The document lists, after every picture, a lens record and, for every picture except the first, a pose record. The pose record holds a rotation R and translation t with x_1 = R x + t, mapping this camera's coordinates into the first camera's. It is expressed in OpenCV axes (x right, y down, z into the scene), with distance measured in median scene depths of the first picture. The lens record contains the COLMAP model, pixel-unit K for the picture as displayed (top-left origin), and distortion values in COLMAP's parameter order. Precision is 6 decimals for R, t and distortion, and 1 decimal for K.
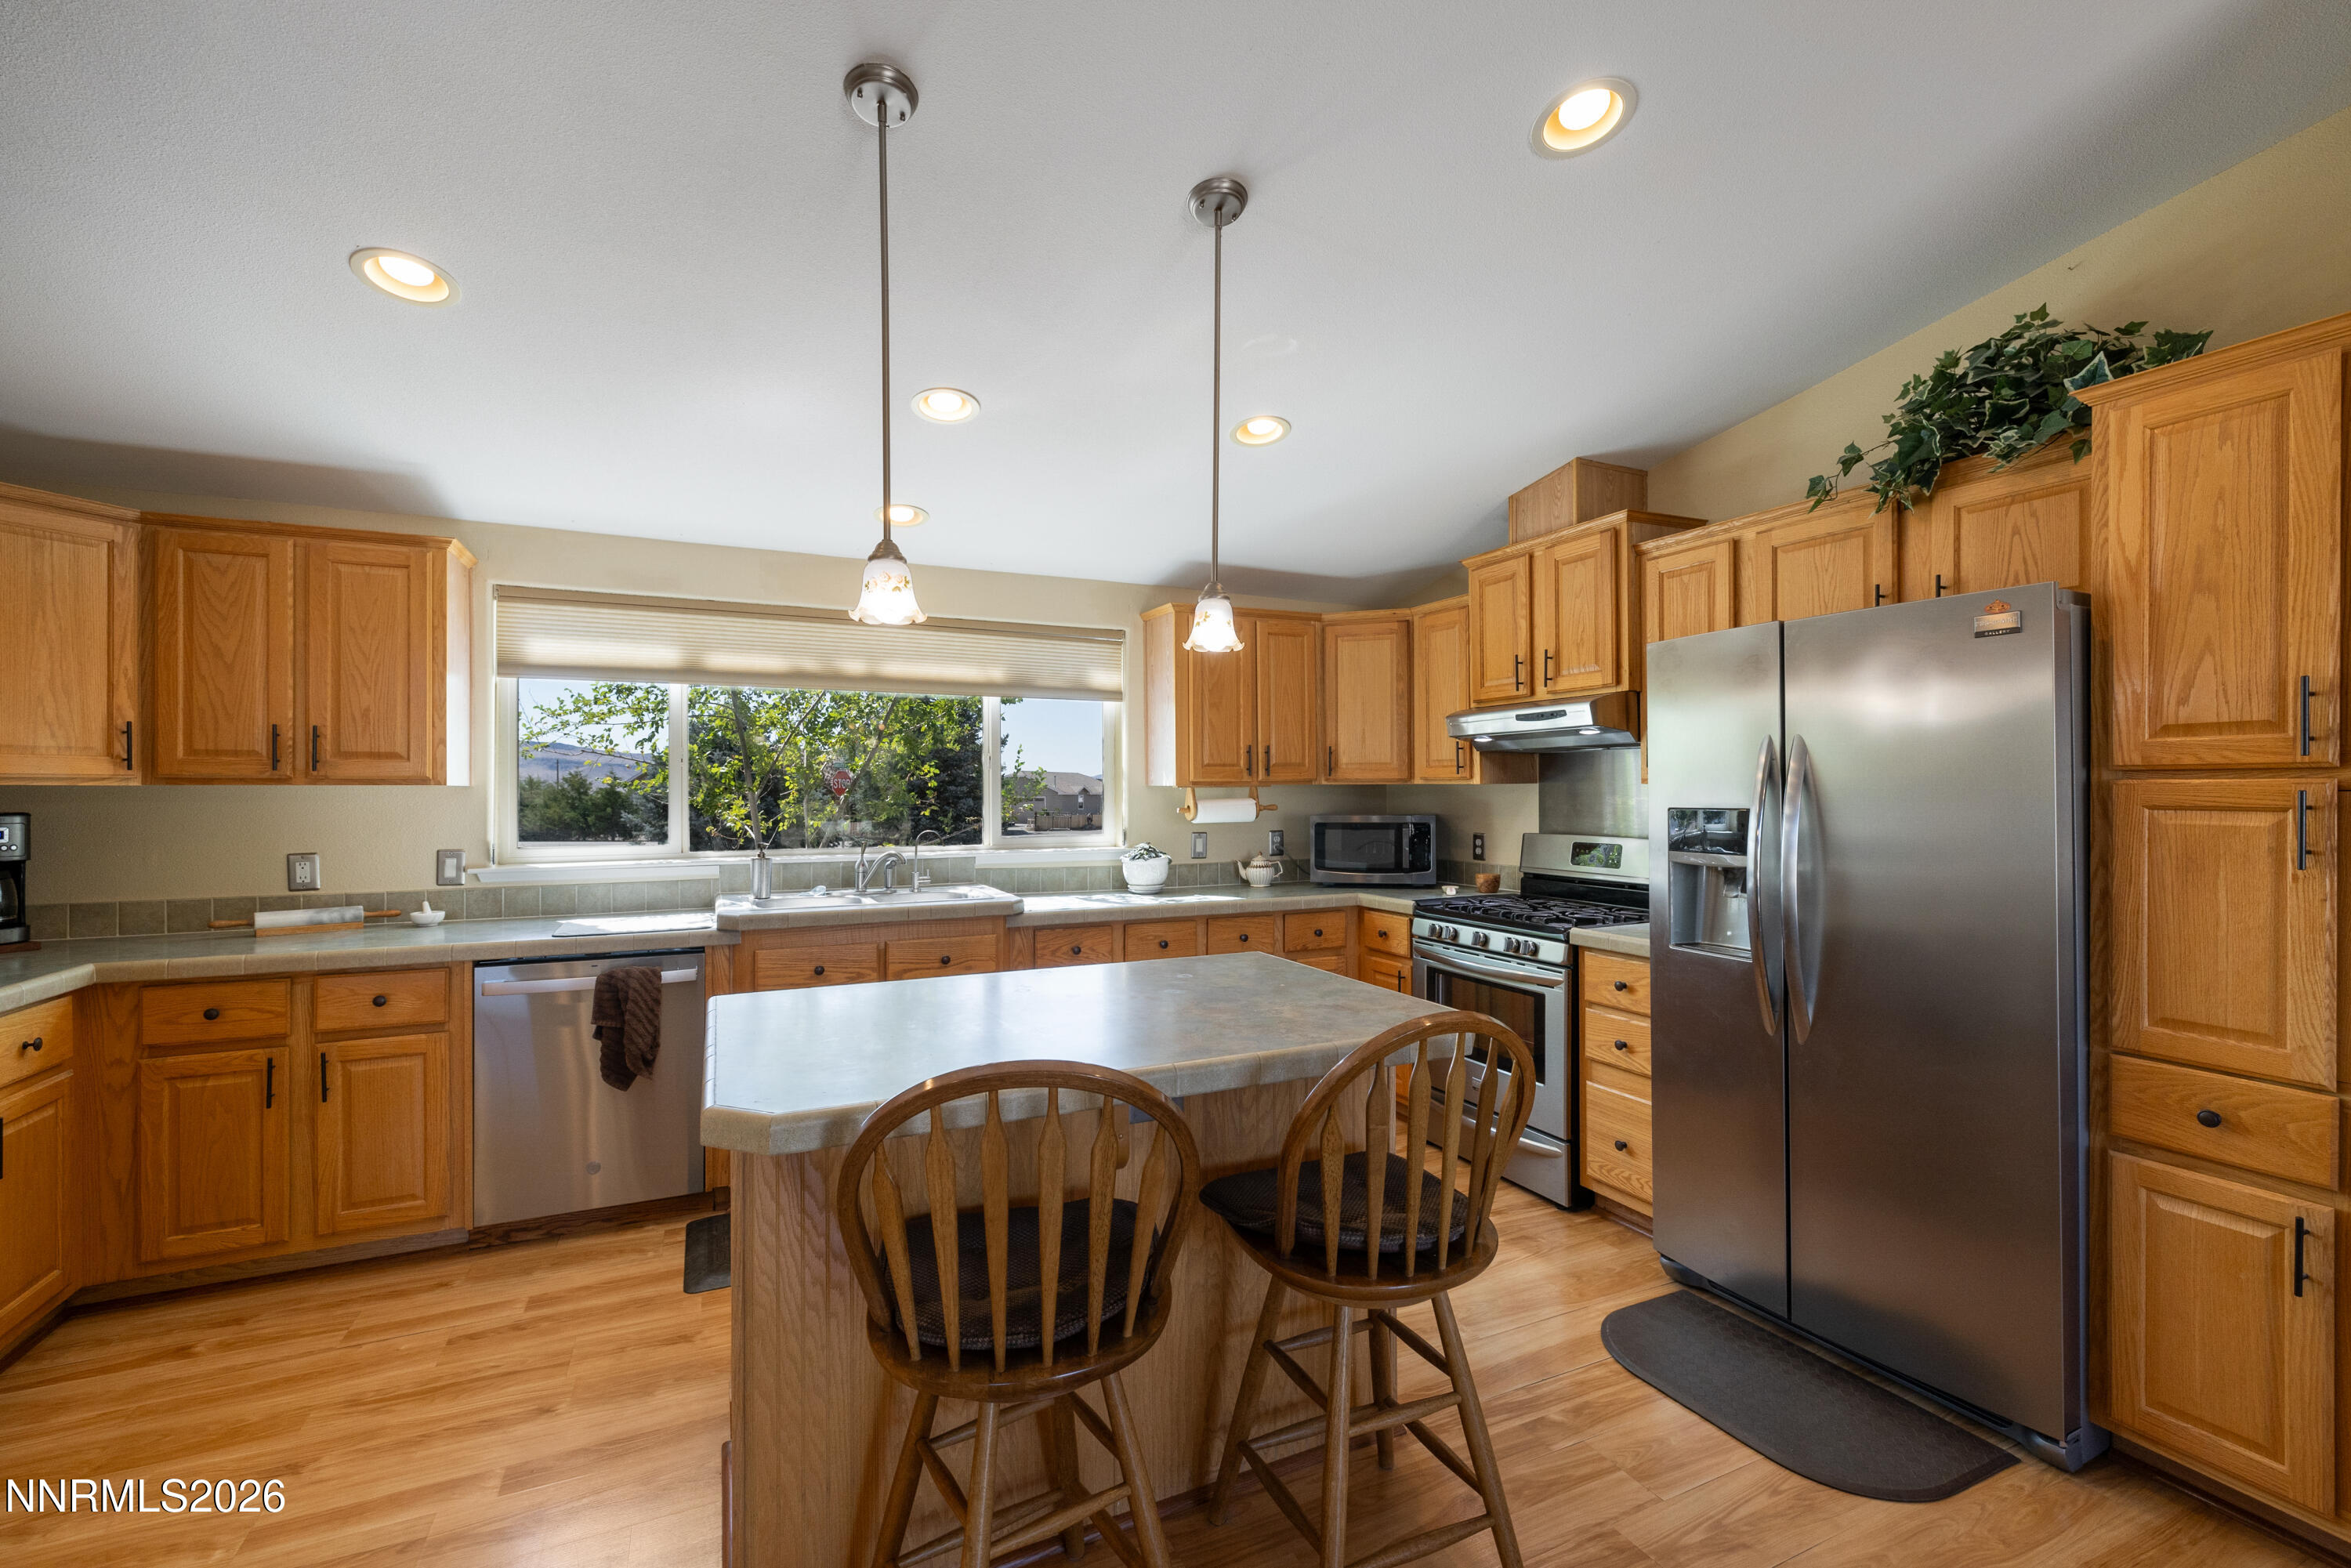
lens RADIAL K [[983.9, 0, 1182.2], [0, 983.9, 784.2], [0, 0, 1]] dist [-0.001122, 0.000460]
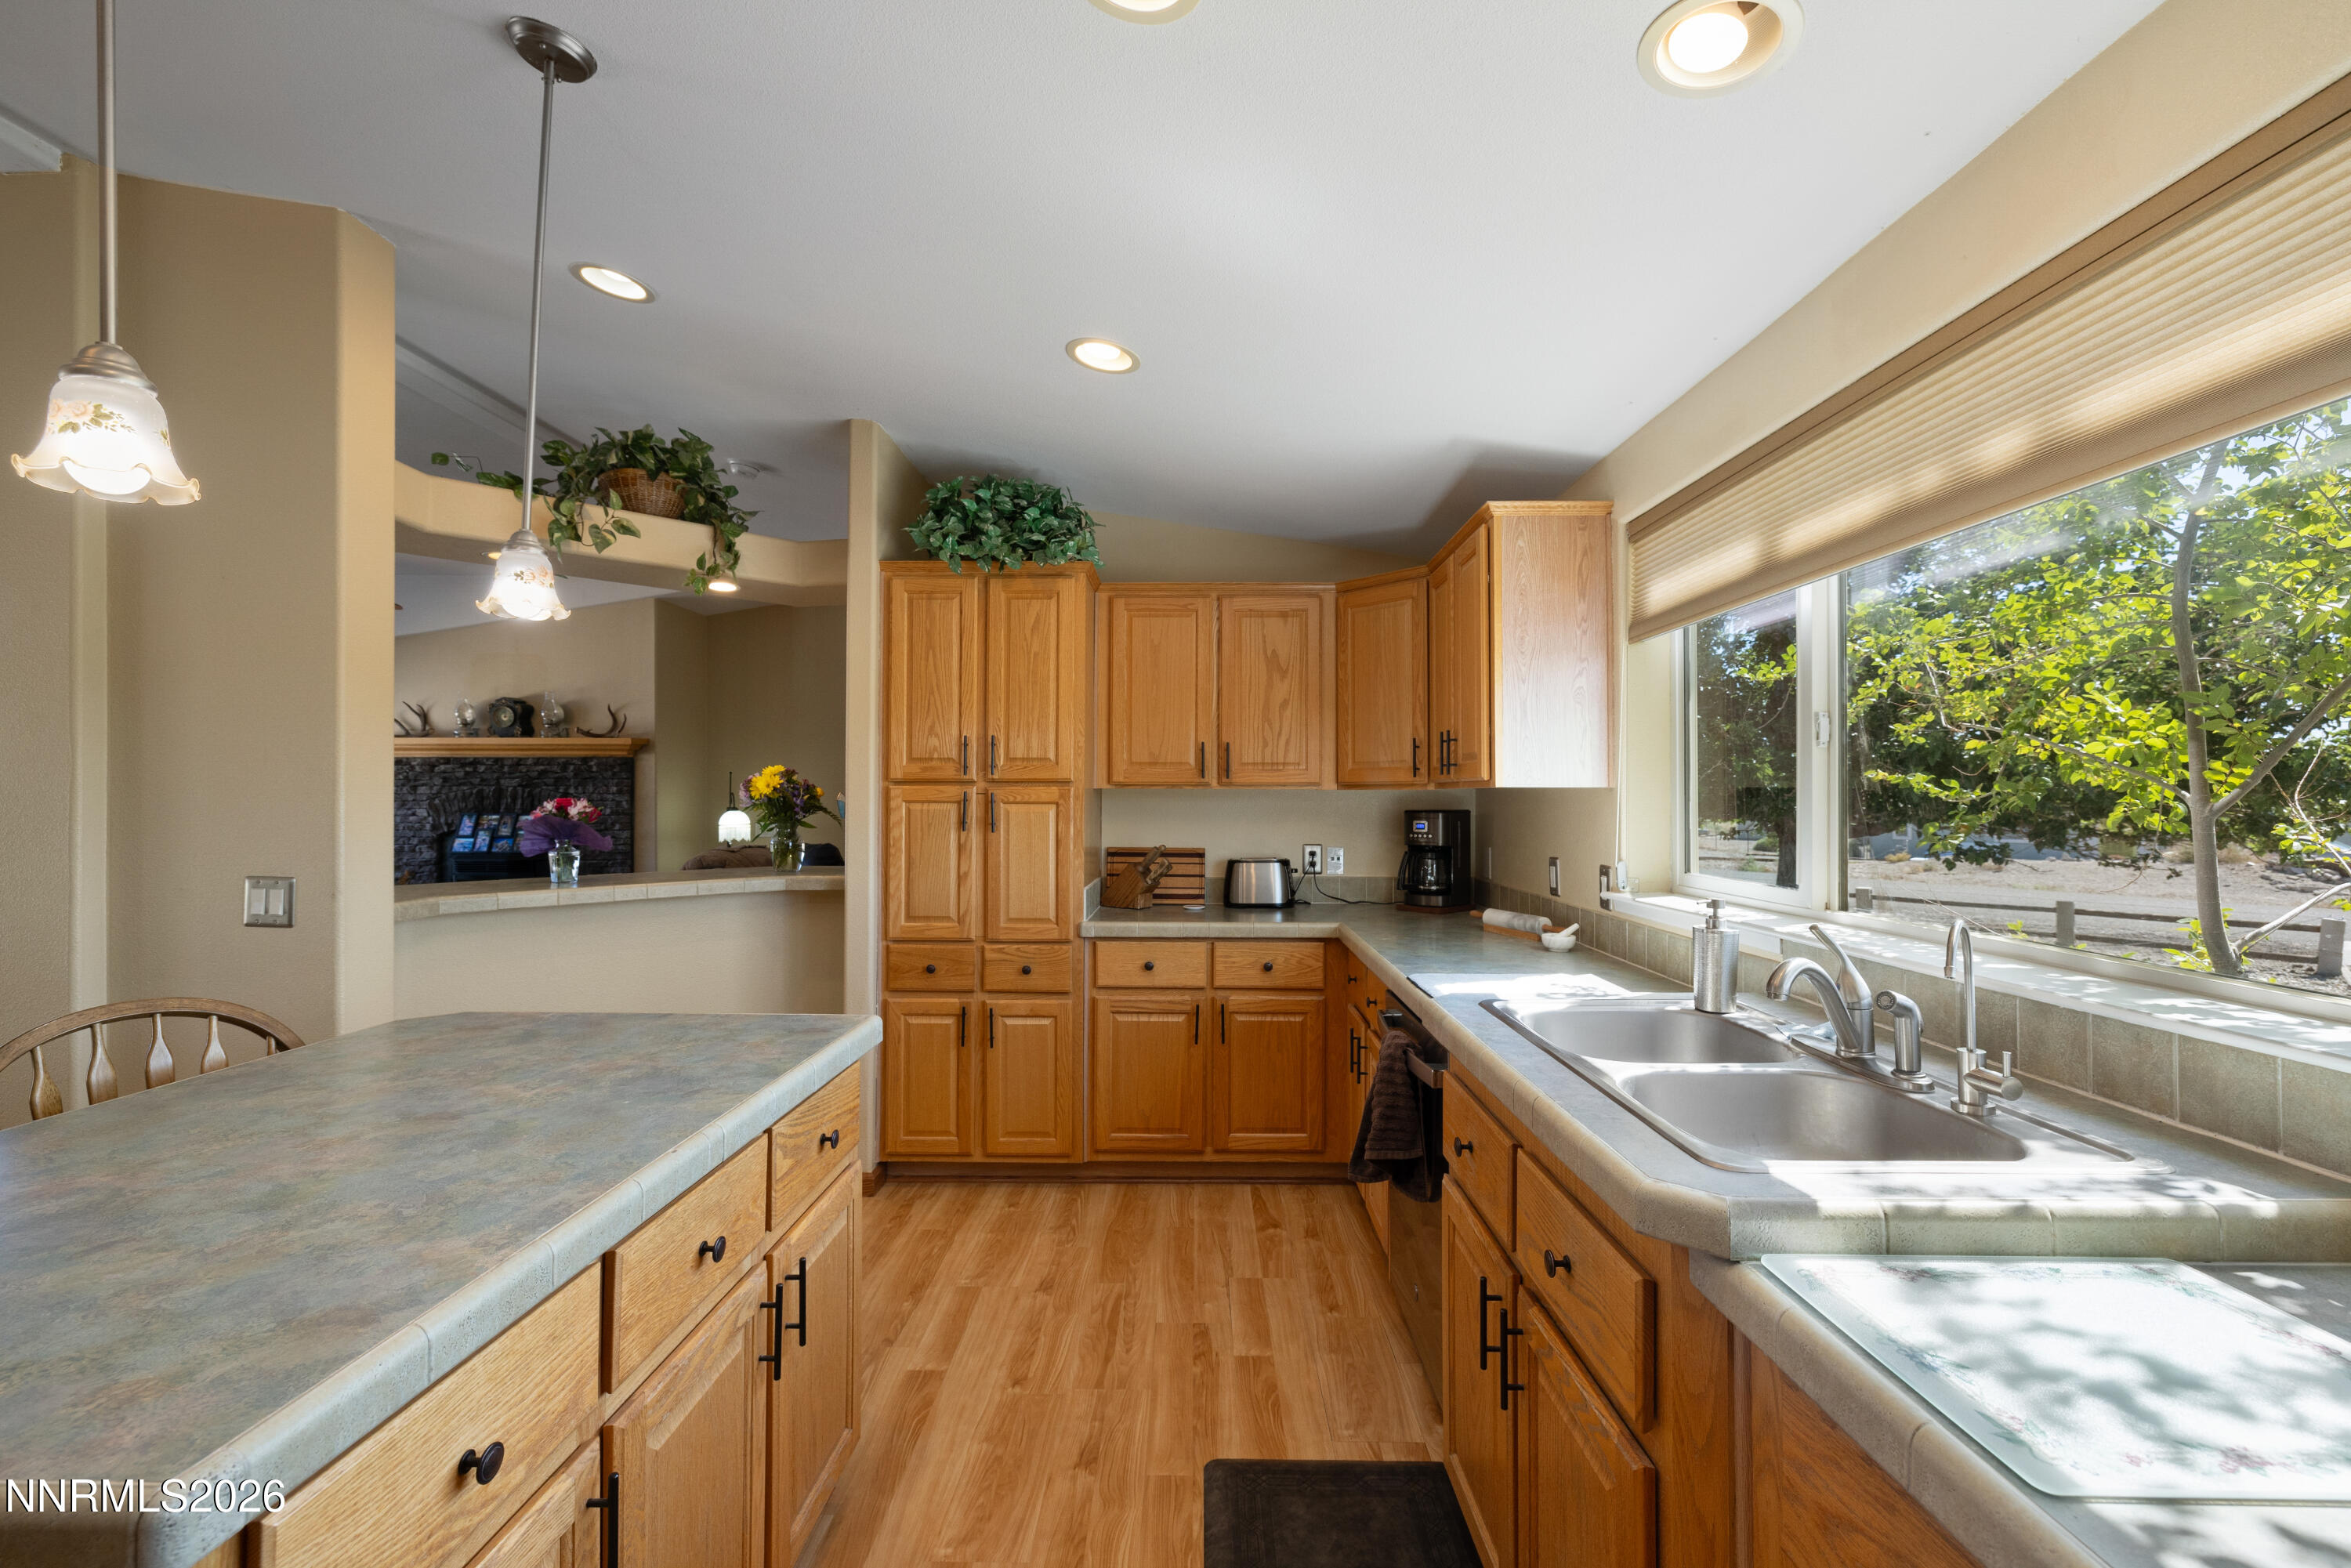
lens RADIAL K [[983.9, 0, 1181.5], [0, 983.9, 791.5], [0, 0, 1]] dist [-0.001122, 0.000460]
pose [[-0.442093, -0.002745, -0.896965, 0.148494], [0.009142, 0.999930, -0.007566, 0.008640], [0.896922, -0.011545, -0.442037, 1.081966]]
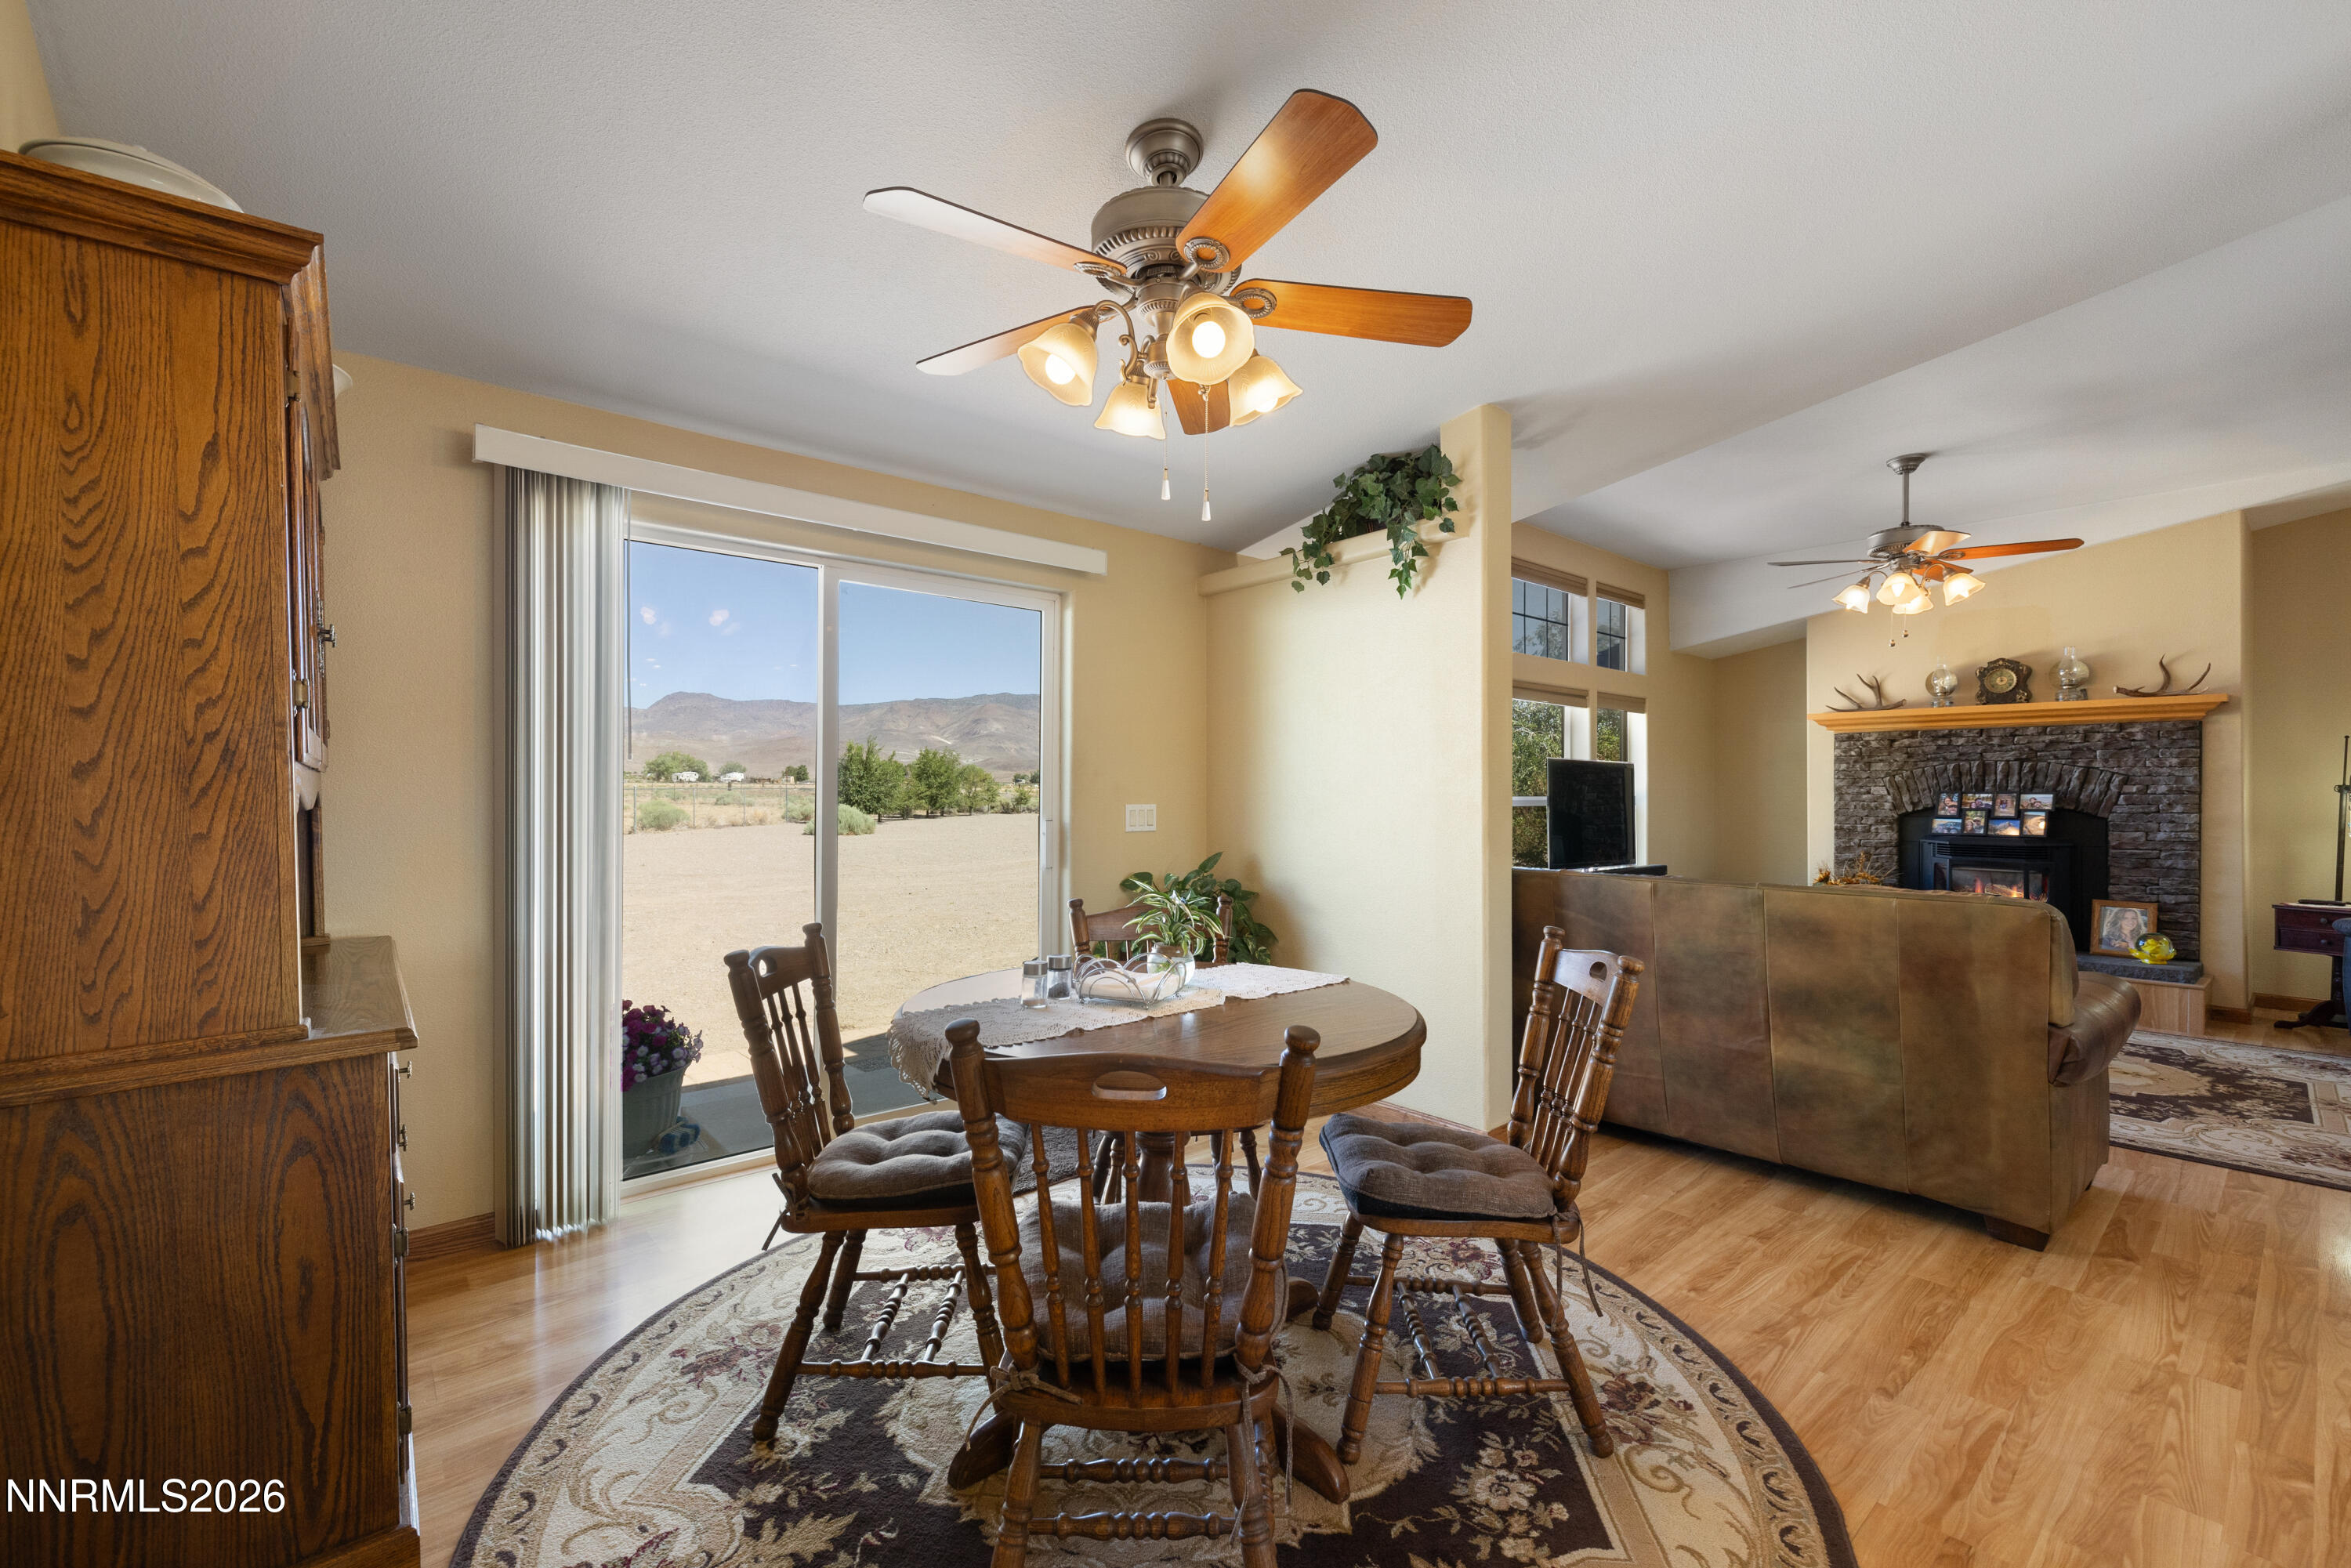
lens RADIAL K [[983.9, 0, 1168.6], [0, 983.9, 796.3], [0, 0, 1]] dist [-0.001122, 0.000460]
pose [[-0.965890, -0.001410, -0.258950, 0.863330], [0.000067, 0.999984, -0.005694, 0.045318], [0.258954, -0.005517, -0.965874, 0.238039]]
